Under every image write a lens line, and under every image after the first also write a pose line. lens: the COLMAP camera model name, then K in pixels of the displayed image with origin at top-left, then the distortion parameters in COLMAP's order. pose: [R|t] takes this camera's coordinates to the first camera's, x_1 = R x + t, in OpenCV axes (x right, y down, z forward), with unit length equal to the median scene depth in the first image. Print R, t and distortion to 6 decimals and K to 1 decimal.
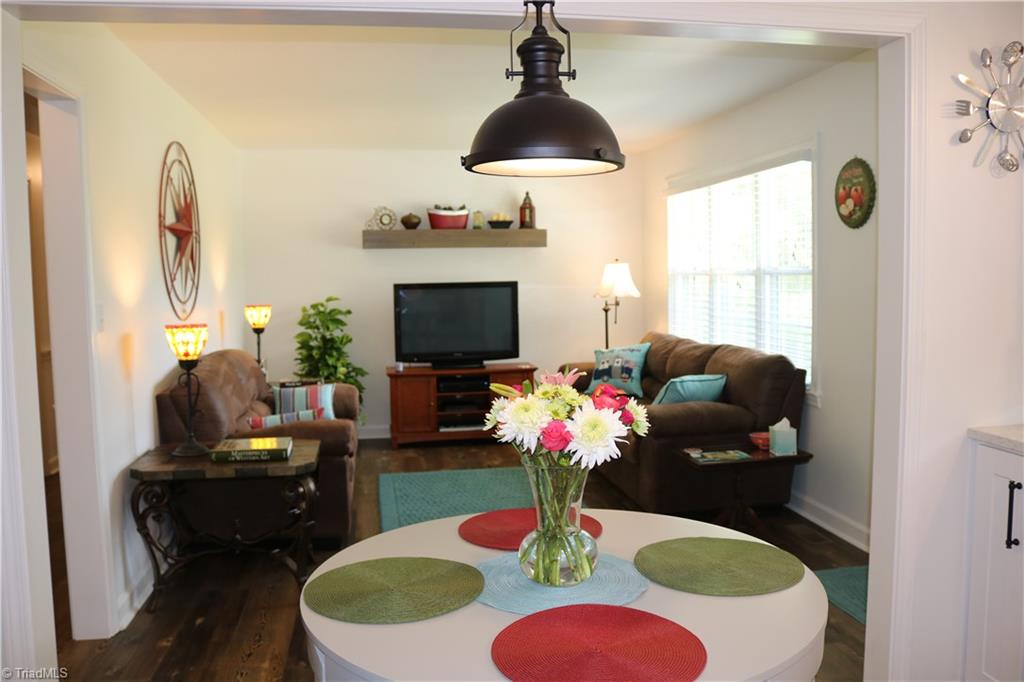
lens RADIAL K [[853.6, 0, 511.3], [0, 853.6, 342.6], [0, 0, 1]] dist [-0.145743, 0.123614]
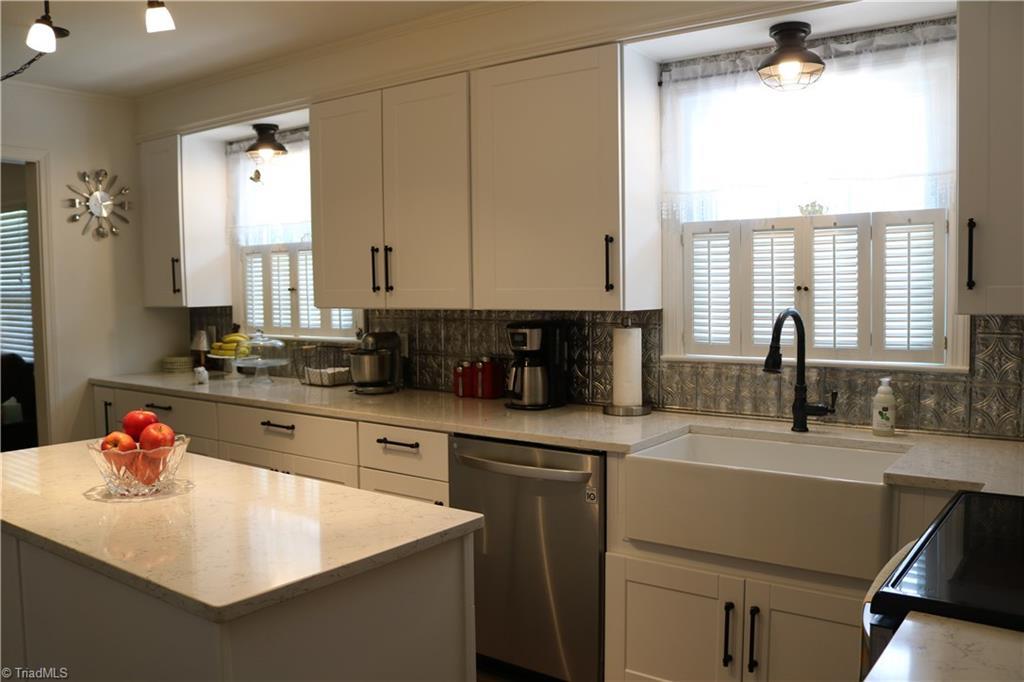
lens RADIAL K [[853.6, 0, 508.3], [0, 853.6, 350.5], [0, 0, 1]] dist [-0.145743, 0.123614]
pose [[0.720569, -0.047249, 0.691772, -0.017985], [0.054362, 0.998454, 0.011571, 0.033464], [-0.691249, 0.029269, 0.722023, -0.441477]]
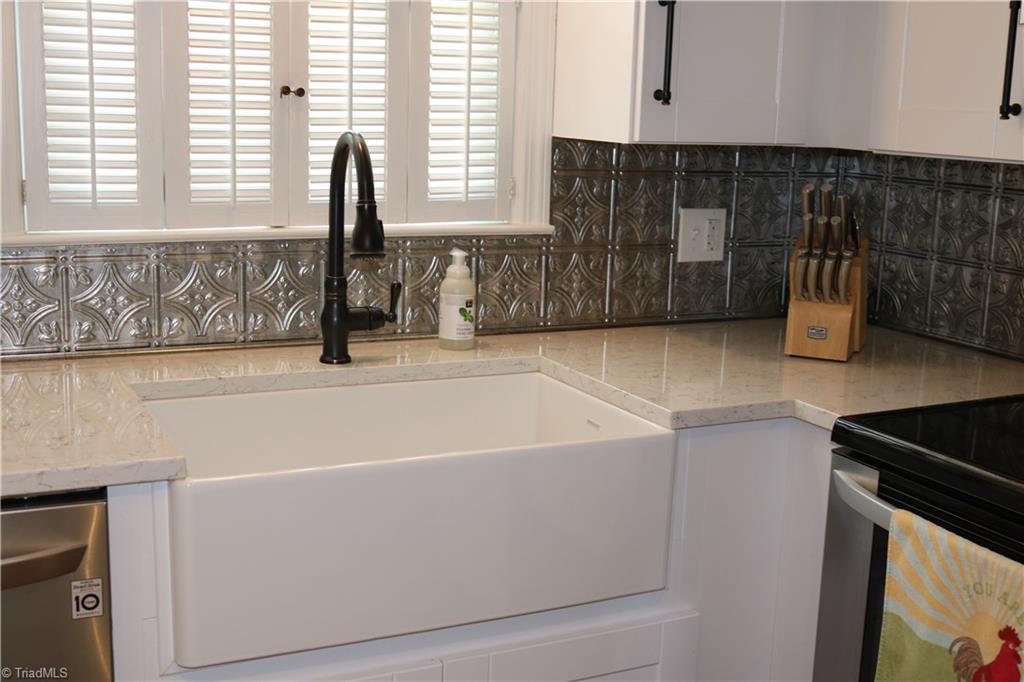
lens RADIAL K [[1280.8, 0, 510.6], [0, 1280.8, 334.4], [0, 0, 1]] dist [-0.107710, 0.000000]
pose [[-0.308131, -0.165722, 0.936799, 0.165874], [0.044627, 0.981109, 0.188240, -0.014503], [-0.950297, 0.099809, -0.294914, 0.323858]]
